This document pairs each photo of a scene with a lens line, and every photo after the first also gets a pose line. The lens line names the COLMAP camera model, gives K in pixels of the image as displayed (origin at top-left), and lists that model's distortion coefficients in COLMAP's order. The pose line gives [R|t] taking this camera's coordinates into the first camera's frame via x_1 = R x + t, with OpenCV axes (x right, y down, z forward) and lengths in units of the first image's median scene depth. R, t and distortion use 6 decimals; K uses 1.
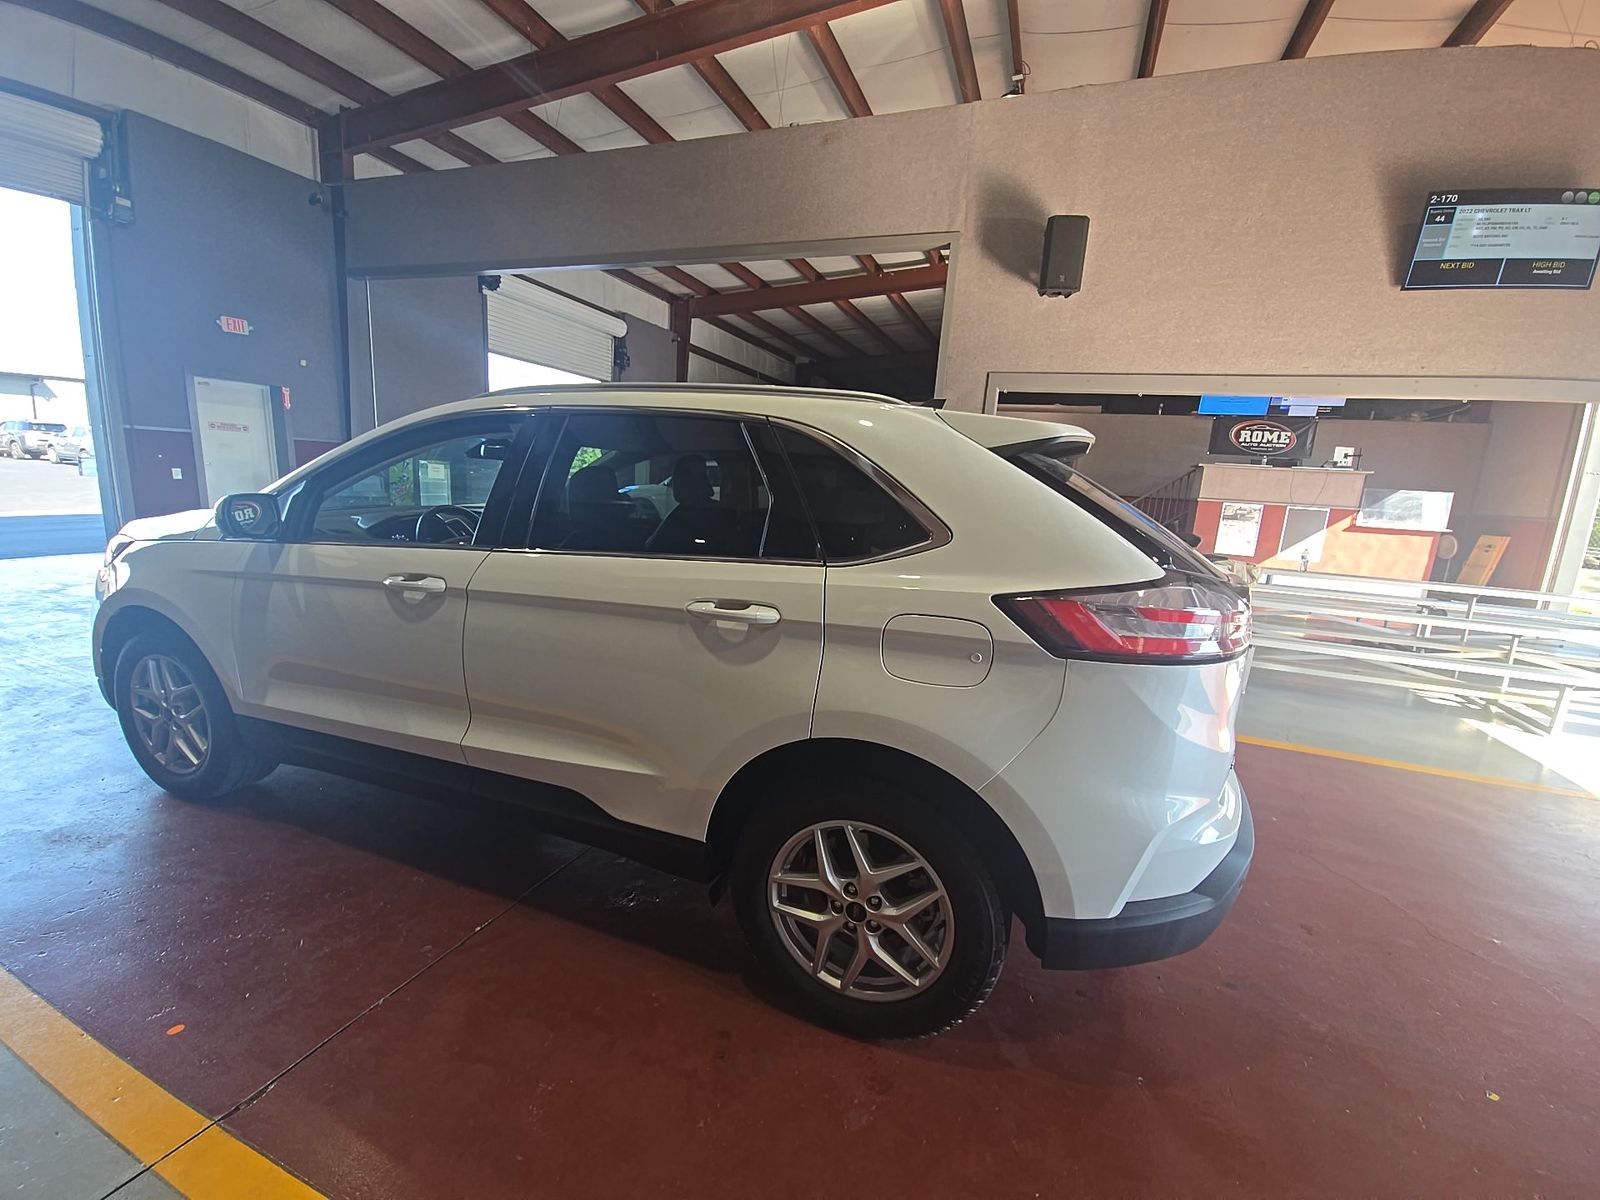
lens RADIAL K [[643.2, 0, 800.0], [0, 643.2, 600.0], [0, 0, 1]] dist [-0.021978, 0.000176]
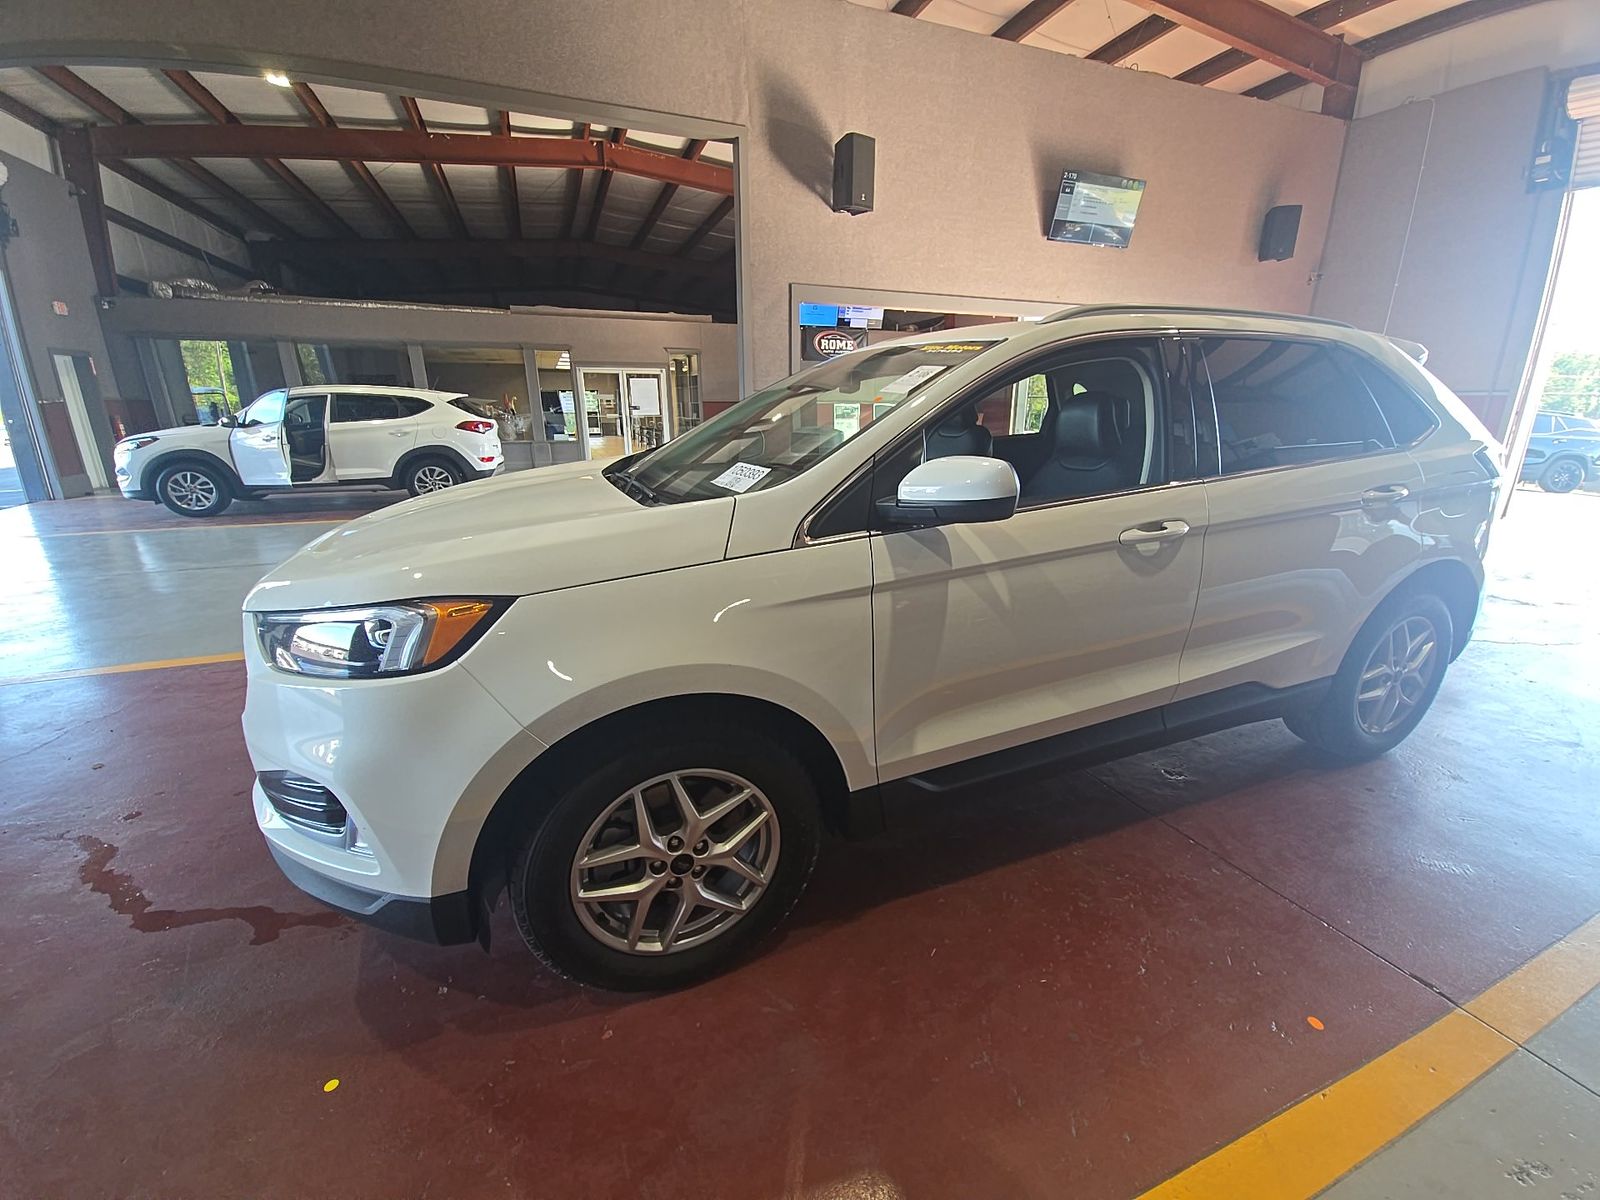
lens RADIAL K [[673.3, 0, 822.9], [0, 673.3, 589.9], [0, 0, 1]] dist [0.000661, -0.015046]
pose [[0.721157, -0.236705, 0.651079, -0.312739], [0.169710, 0.971543, 0.165236, -0.036575], [-0.671663, -0.008666, 0.740806, 0.119904]]
